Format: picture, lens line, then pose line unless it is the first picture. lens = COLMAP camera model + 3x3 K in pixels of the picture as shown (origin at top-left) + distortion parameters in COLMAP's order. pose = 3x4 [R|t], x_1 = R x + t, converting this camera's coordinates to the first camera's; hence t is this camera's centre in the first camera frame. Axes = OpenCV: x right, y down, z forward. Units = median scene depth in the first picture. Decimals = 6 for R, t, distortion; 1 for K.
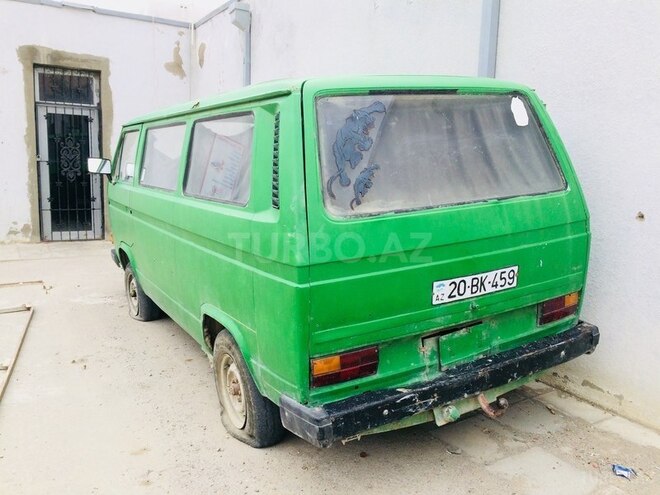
lens RADIAL K [[560.0, 0, 330.4], [0, 560.0, 236.2], [0, 0, 1]] dist [0.010156, 0.007142]
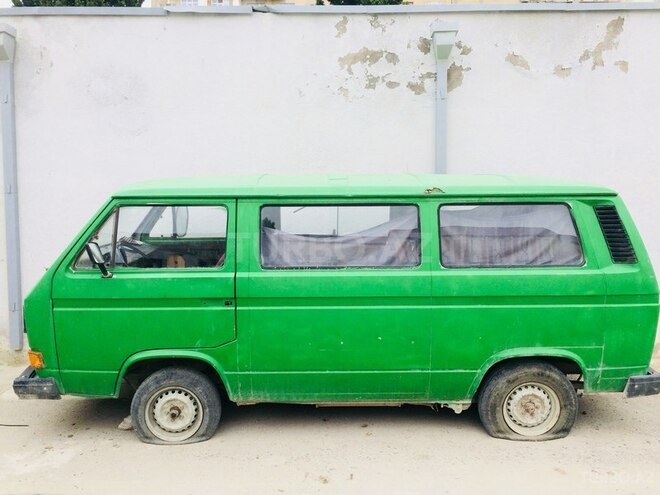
lens RADIAL K [[560.0, 0, 330.4], [0, 560.0, 236.2], [0, 0, 1]] dist [0.010156, 0.007142]
pose [[0.523337, -0.078865, 0.848469, -1.298275], [0.136485, 0.990611, 0.007893, -0.174131], [-0.841125, 0.111673, 0.529187, 0.560485]]
